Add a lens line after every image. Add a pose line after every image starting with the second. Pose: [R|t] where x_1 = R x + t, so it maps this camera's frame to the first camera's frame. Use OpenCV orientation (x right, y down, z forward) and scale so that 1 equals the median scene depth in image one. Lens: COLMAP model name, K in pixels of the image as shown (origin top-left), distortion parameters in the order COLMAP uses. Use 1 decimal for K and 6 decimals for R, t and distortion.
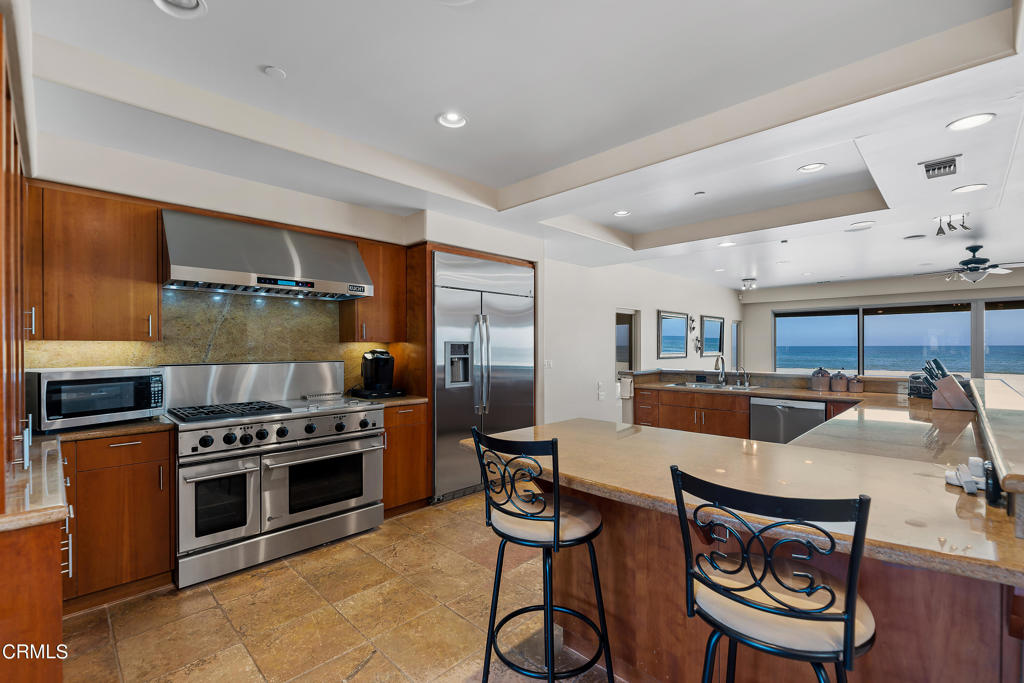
lens RADIAL K [[450.3, 0, 515.2], [0, 450.3, 347.7], [0, 0, 1]] dist [0.000187, -0.001326]
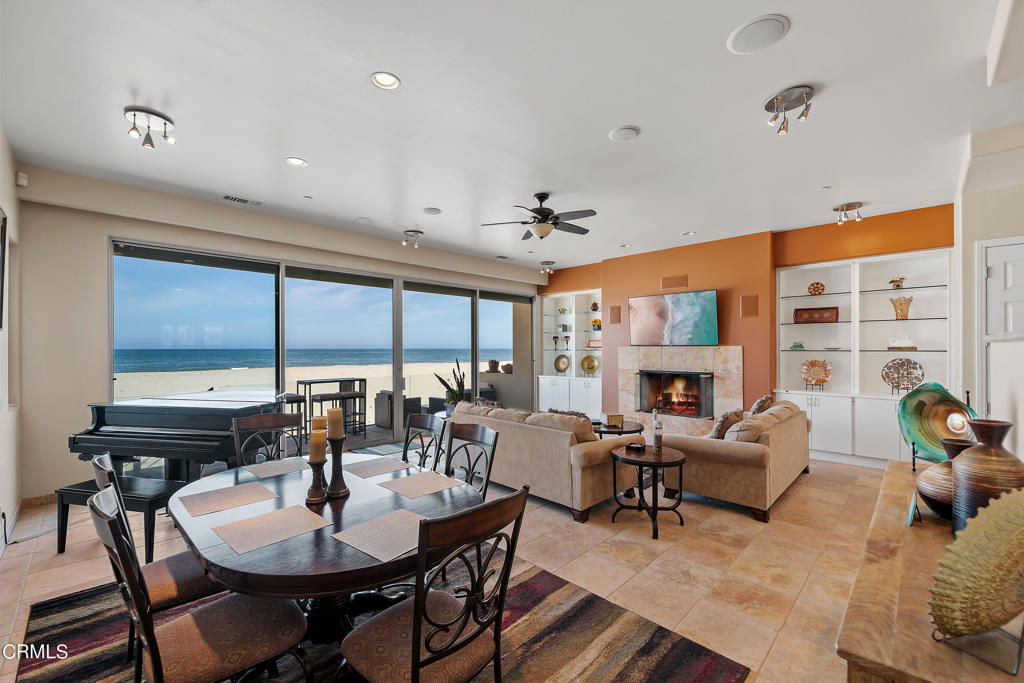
lens RADIAL K [[414.0, 0, 515.7], [0, 414.0, 347.5], [0, 0, 1]] dist [-0.002080, -0.001462]
pose [[-0.003388, 0.005882, 0.999977, 0.456931], [0.003916, 0.999975, -0.005868, 0.089164], [-0.999987, 0.003896, -0.003411, 1.718205]]
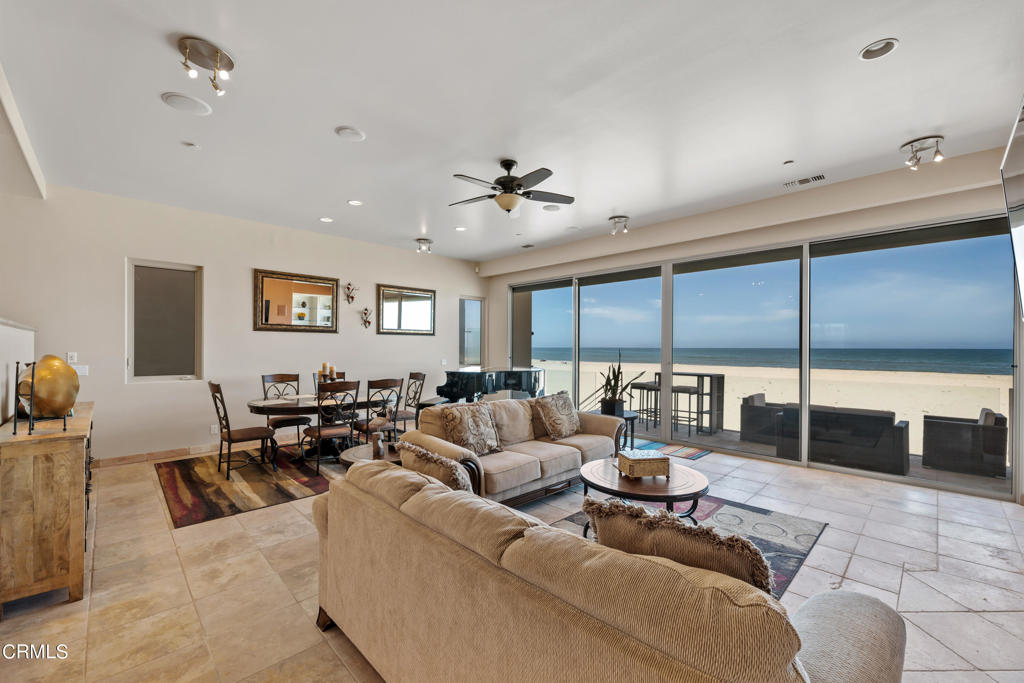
lens RADIAL K [[414.0, 0, 517.5], [0, 414.0, 348.4], [0, 0, 1]] dist [-0.002080, -0.001462]
pose [[0.999931, 0.007490, -0.009078, 1.708330], [-0.007481, 0.999971, 0.001036, 0.115736], [0.009085, -0.000968, 0.999958, 0.559510]]
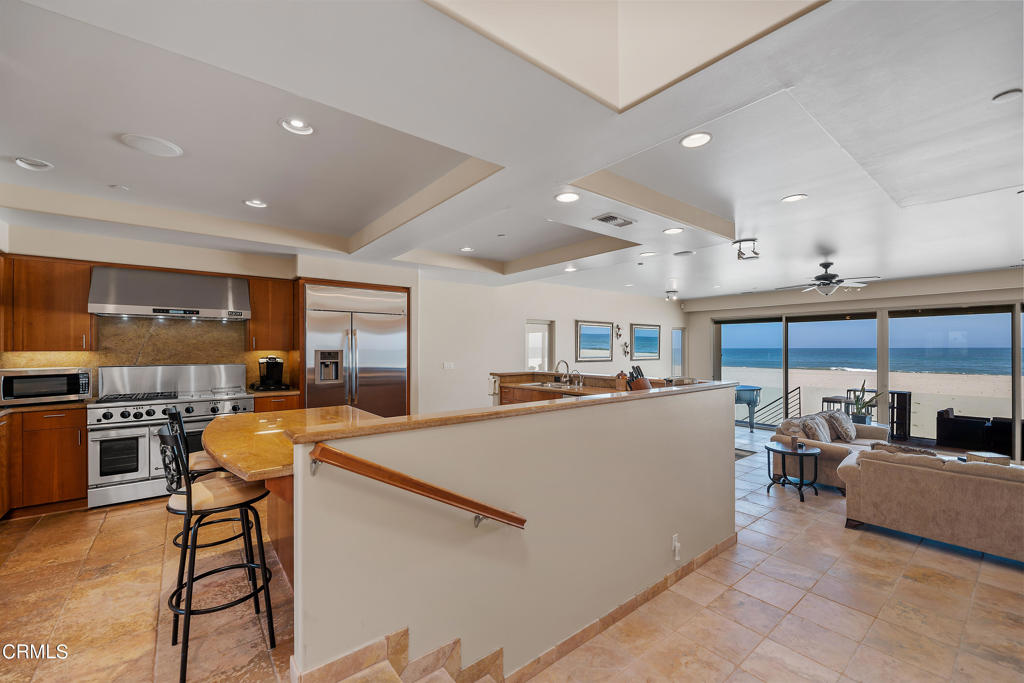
lens RADIAL K [[414.0, 0, 515.5], [0, 414.0, 347.1], [0, 0, 1]] dist [-0.002080, -0.001462]
pose [[0.993084, 0.000901, -0.117403, 0.614479], [-0.001486, 0.999987, -0.004897, -0.017825], [0.117397, 0.005038, 0.993072, -0.179759]]
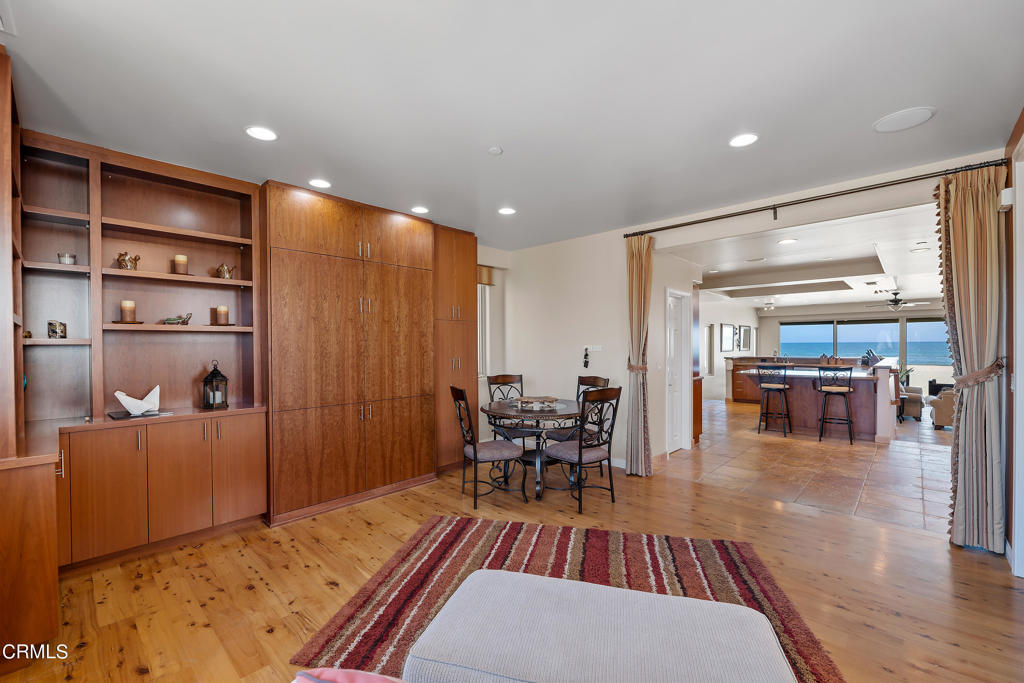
lens RADIAL K [[429.0, 0, 517.3], [0, 429.0, 347.6], [0, 0, 1]] dist [0.002625, 0.000100]
pose [[0.999402, -0.004748, 0.034242, -1.111646], [0.004506, 0.999964, 0.007133, -0.014381], [-0.034275, -0.006975, 0.999388, -1.314608]]
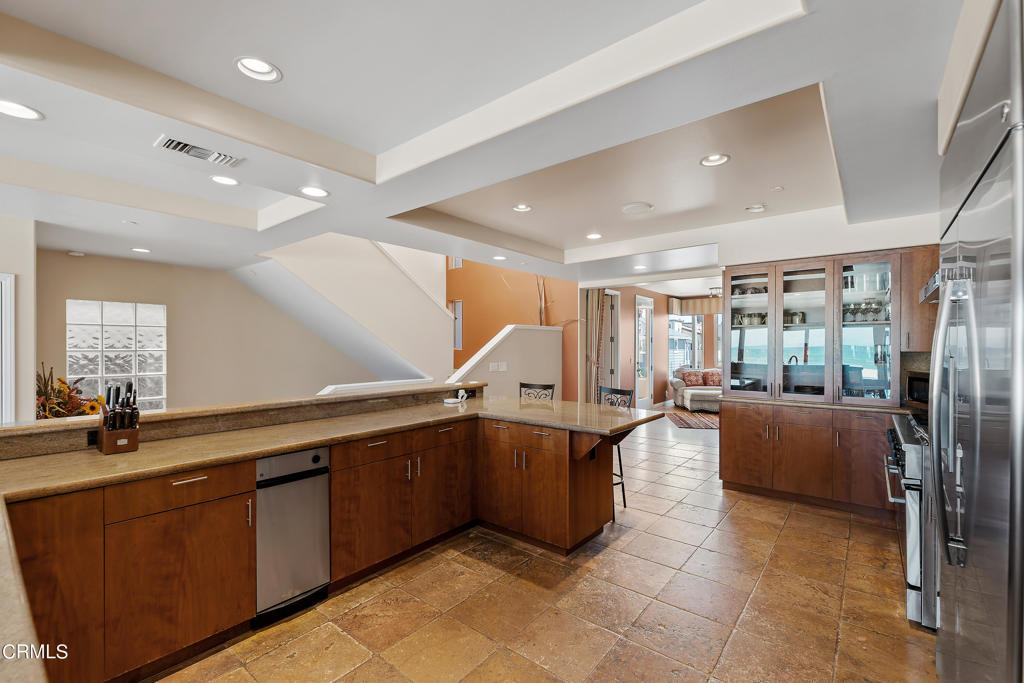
lens RADIAL K [[429.0, 0, 516.3], [0, 429.0, 346.9], [0, 0, 1]] dist [0.002625, 0.000100]
pose [[-0.995379, 0.001671, -0.096013, 0.326069], [0.001398, 0.999995, 0.002912, -0.024188], [0.096018, 0.002764, -0.995376, 1.427594]]
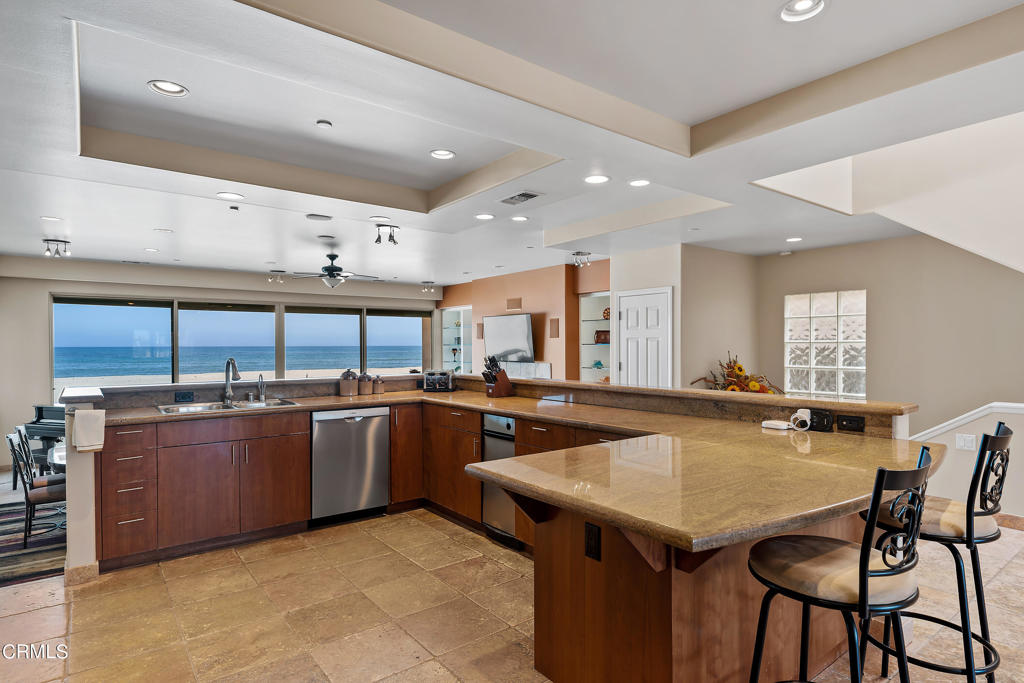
lens RADIAL K [[547.4, 0, 519.2], [0, 547.4, 345.8], [0, 0, 1]] dist [0.001891, -0.000370]
pose [[0.125236, 0.002119, 0.992125, -0.400562], [0.004680, 0.999985, -0.002726, 0.003036], [-0.992116, 0.004984, 0.125224, 0.625840]]
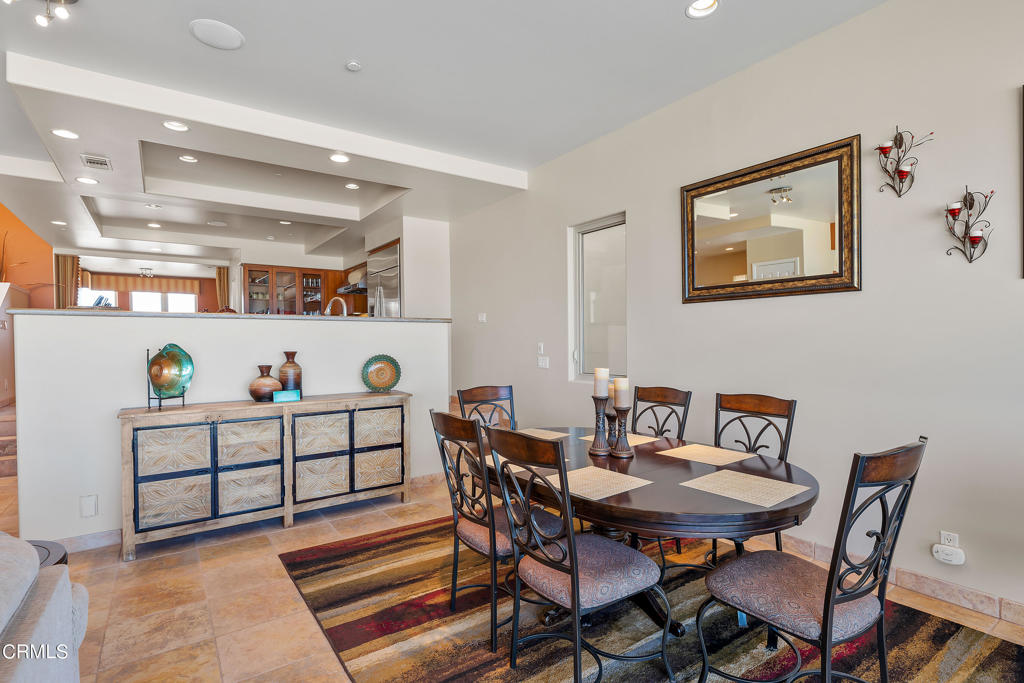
lens RADIAL K [[500.1, 0, 515.8], [0, 500.1, 344.3], [0, 0, 1]] dist [0.004413, 0.000198]
pose [[-0.174511, 0.009088, -0.984613, 1.764234], [0.009009, 0.999930, 0.007632, 0.131809], [0.984614, -0.007539, -0.174581, 1.975064]]
